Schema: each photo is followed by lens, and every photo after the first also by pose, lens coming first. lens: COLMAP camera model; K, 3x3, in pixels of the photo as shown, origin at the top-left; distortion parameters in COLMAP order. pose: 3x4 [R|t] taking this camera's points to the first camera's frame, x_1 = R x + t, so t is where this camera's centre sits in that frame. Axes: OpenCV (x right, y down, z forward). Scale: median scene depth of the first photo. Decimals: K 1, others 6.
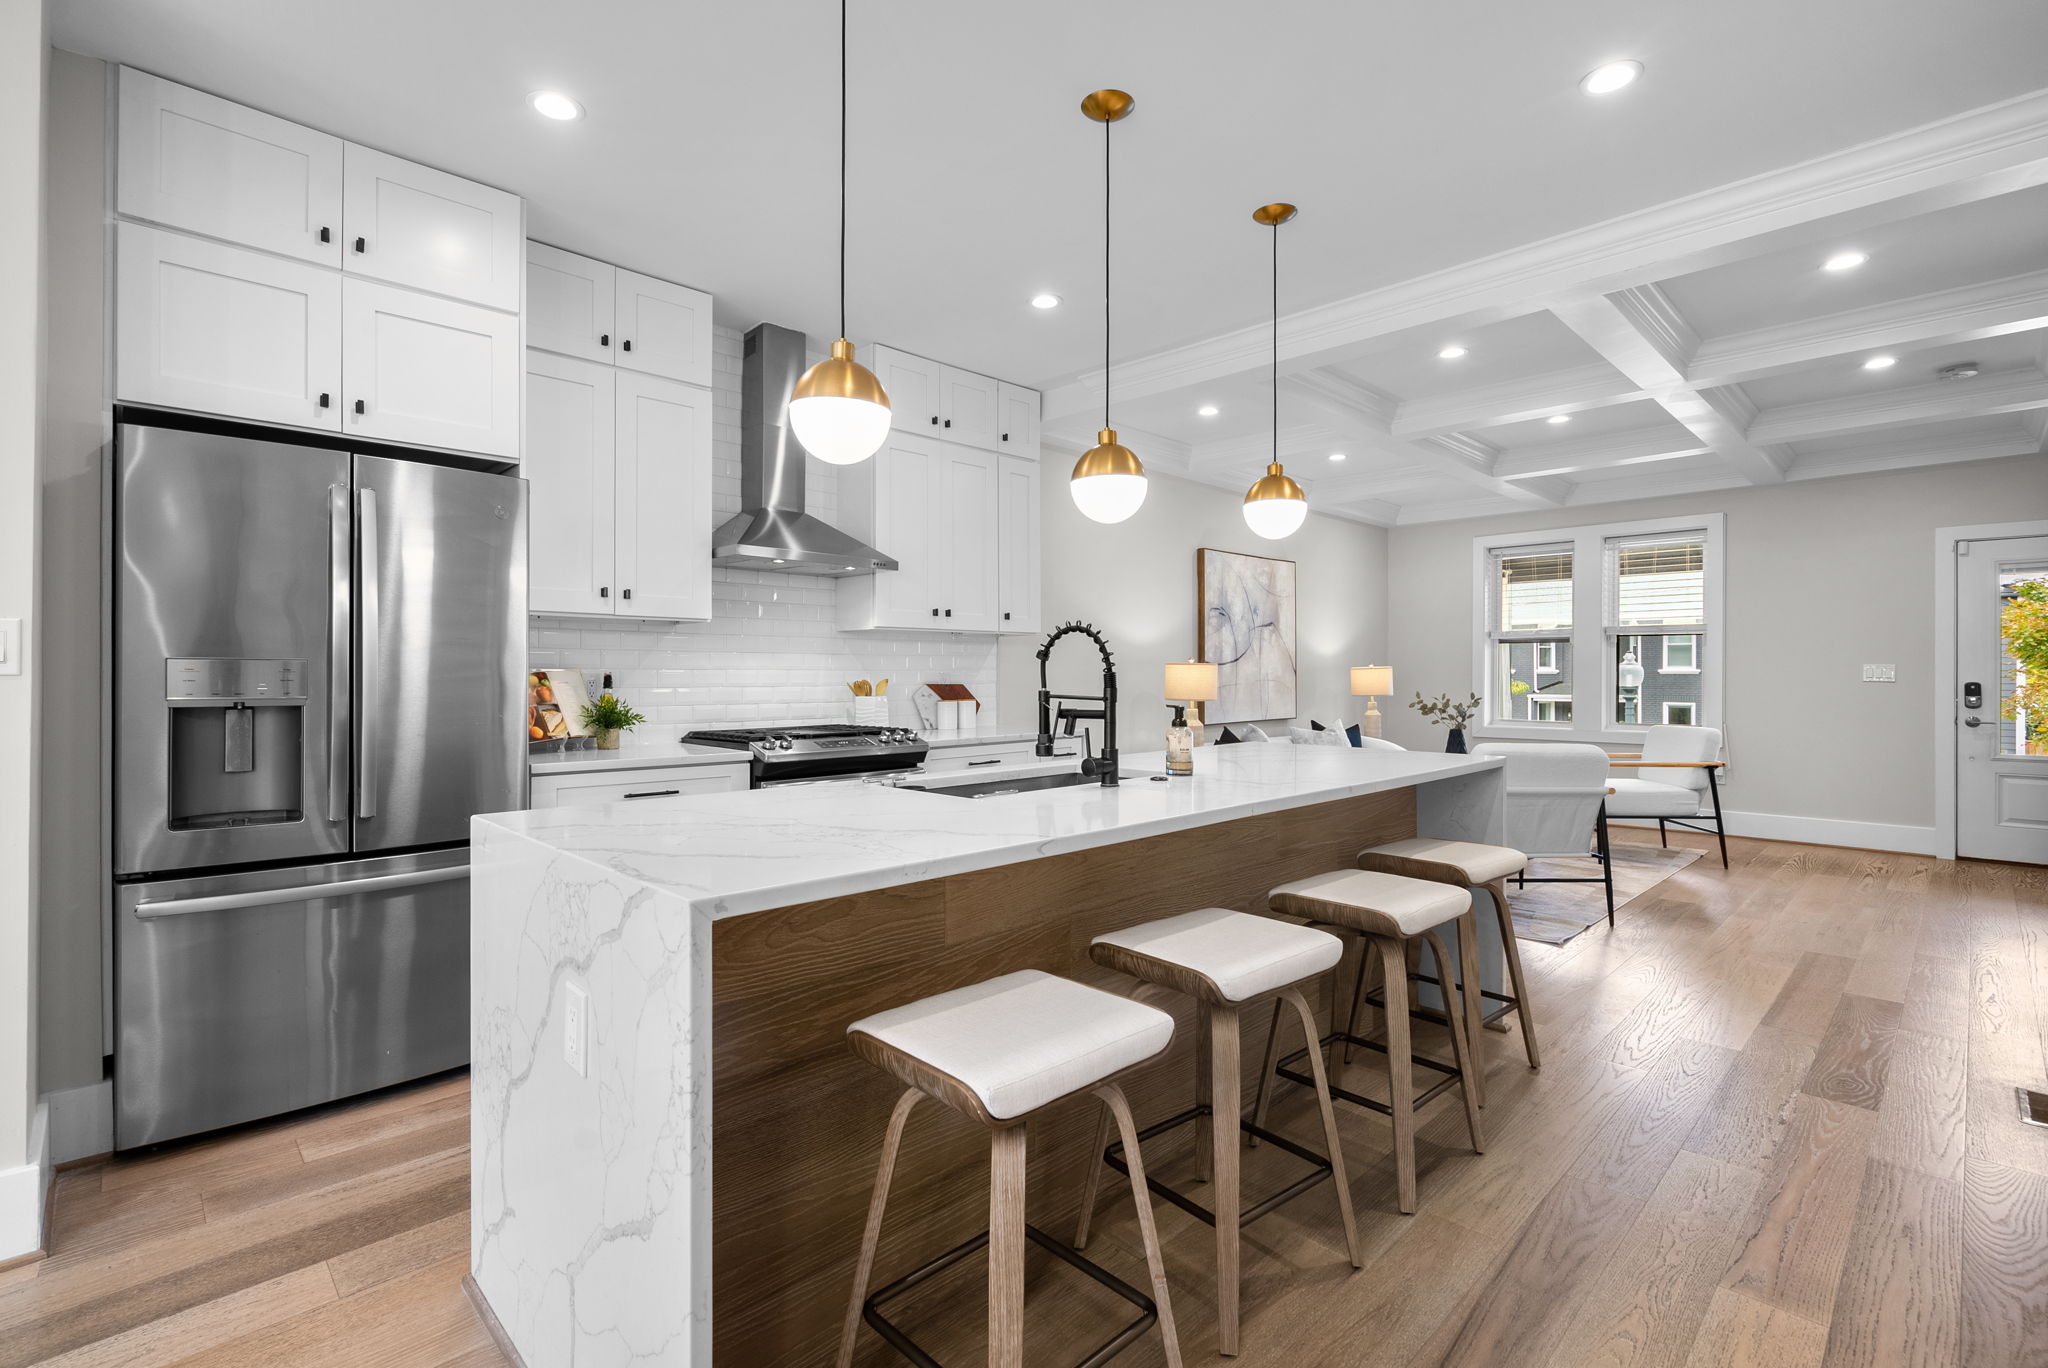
lens RADIAL K [[942.2, 0, 978.8], [0, 942.2, 670.4], [0, 0, 1]] dist [-0.002523, 0.000419]
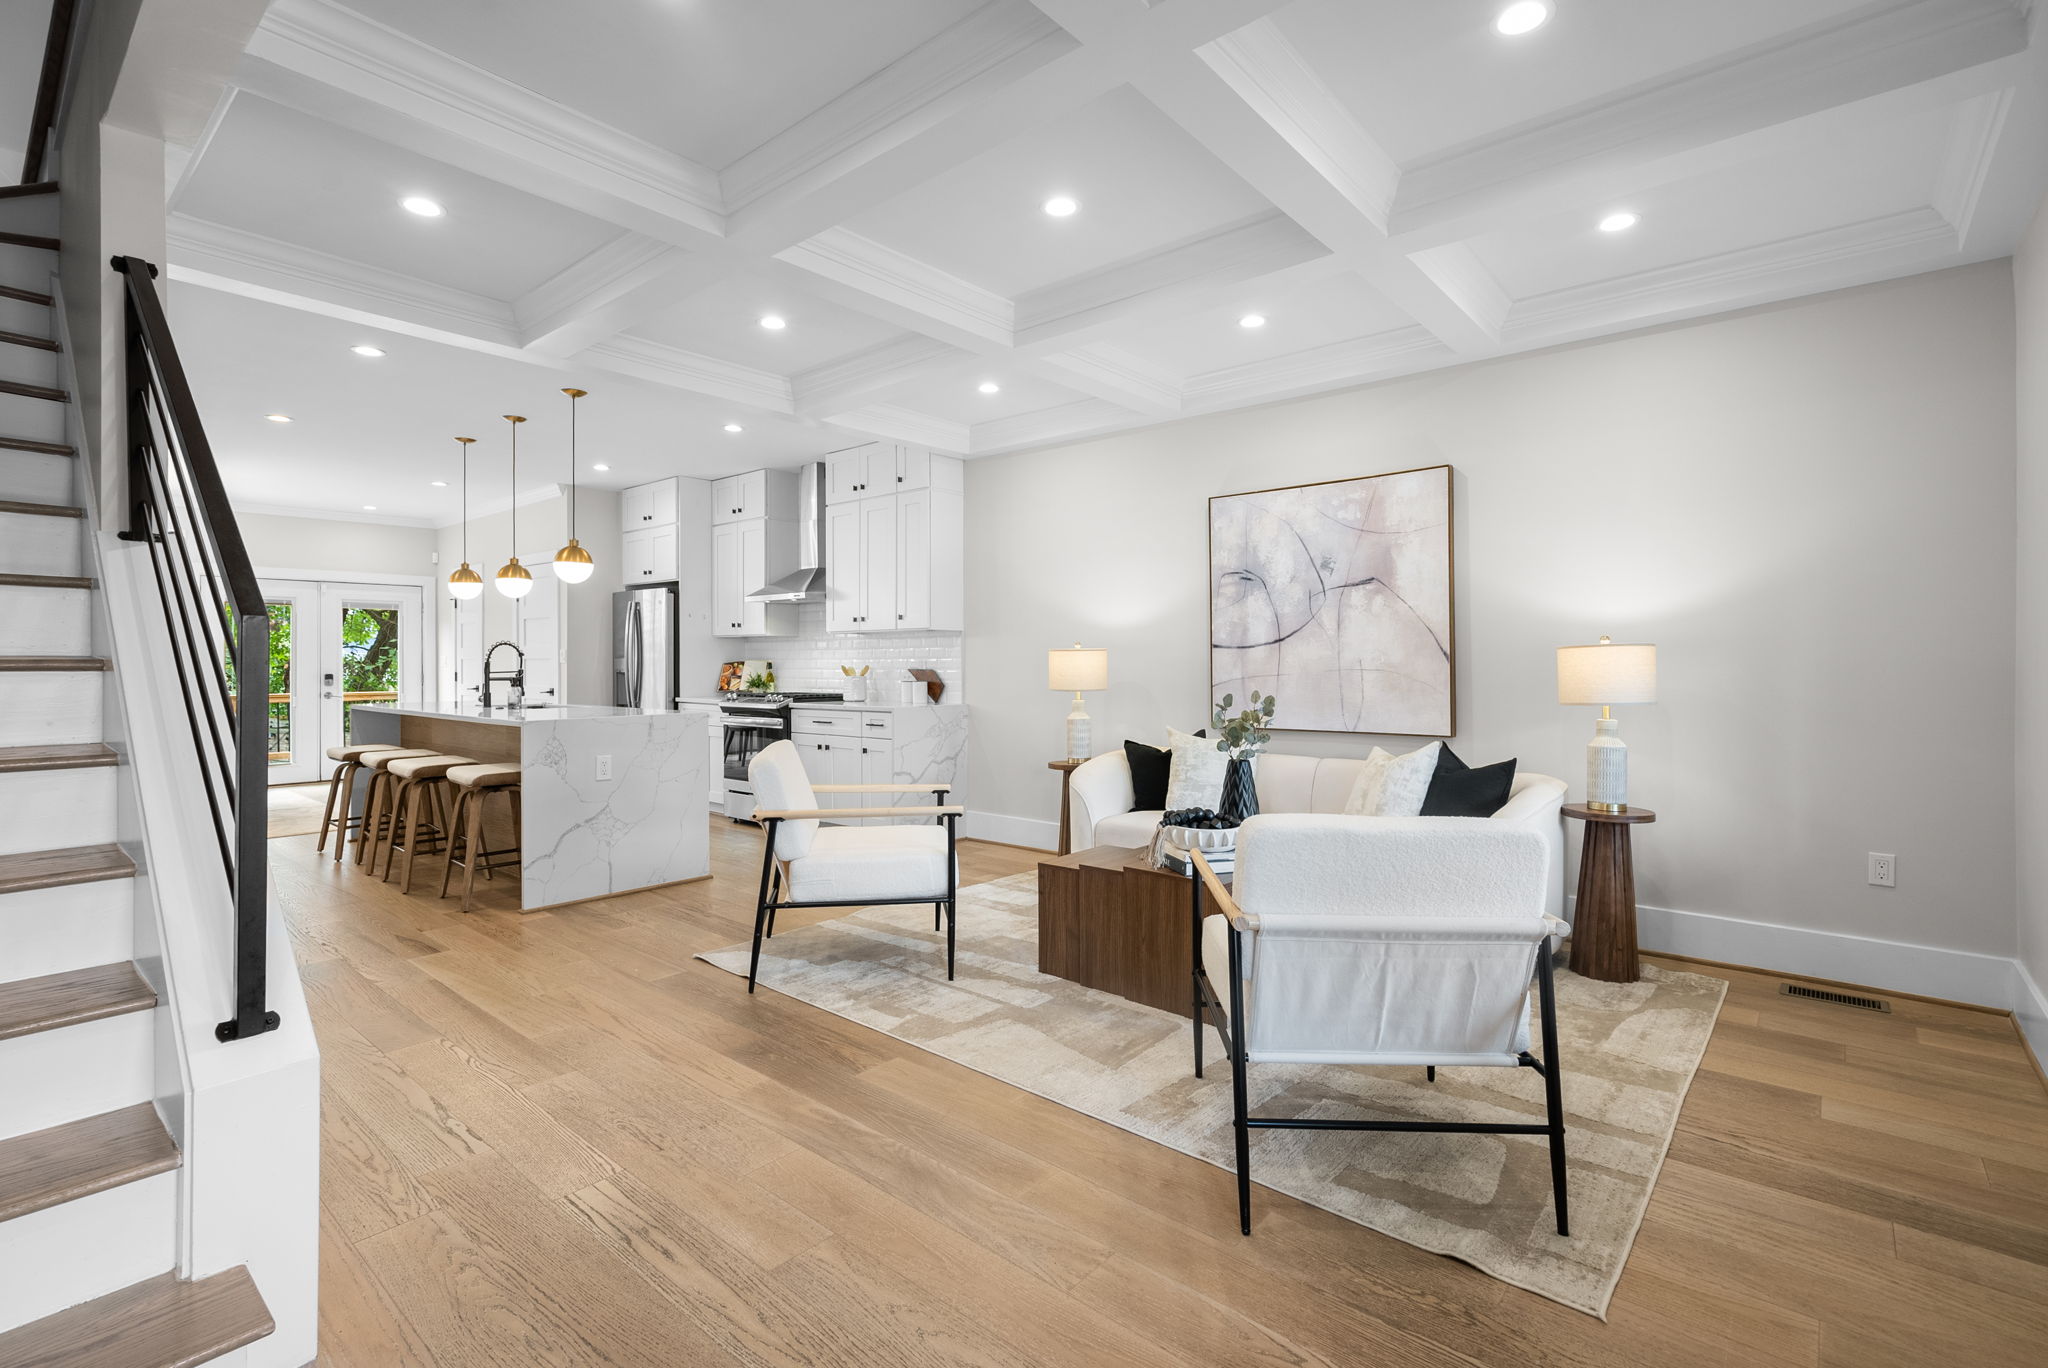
lens RADIAL K [[924.4, 0, 1033.5], [0, 924.4, 648.8], [0, 0, 1]] dist [0.000347, 0.000176]
pose [[0.116154, -0.011643, -0.993163, 0.955307], [0.008567, 0.999906, -0.010720, 0.000822], [0.993194, -0.007263, 0.116243, 0.752733]]
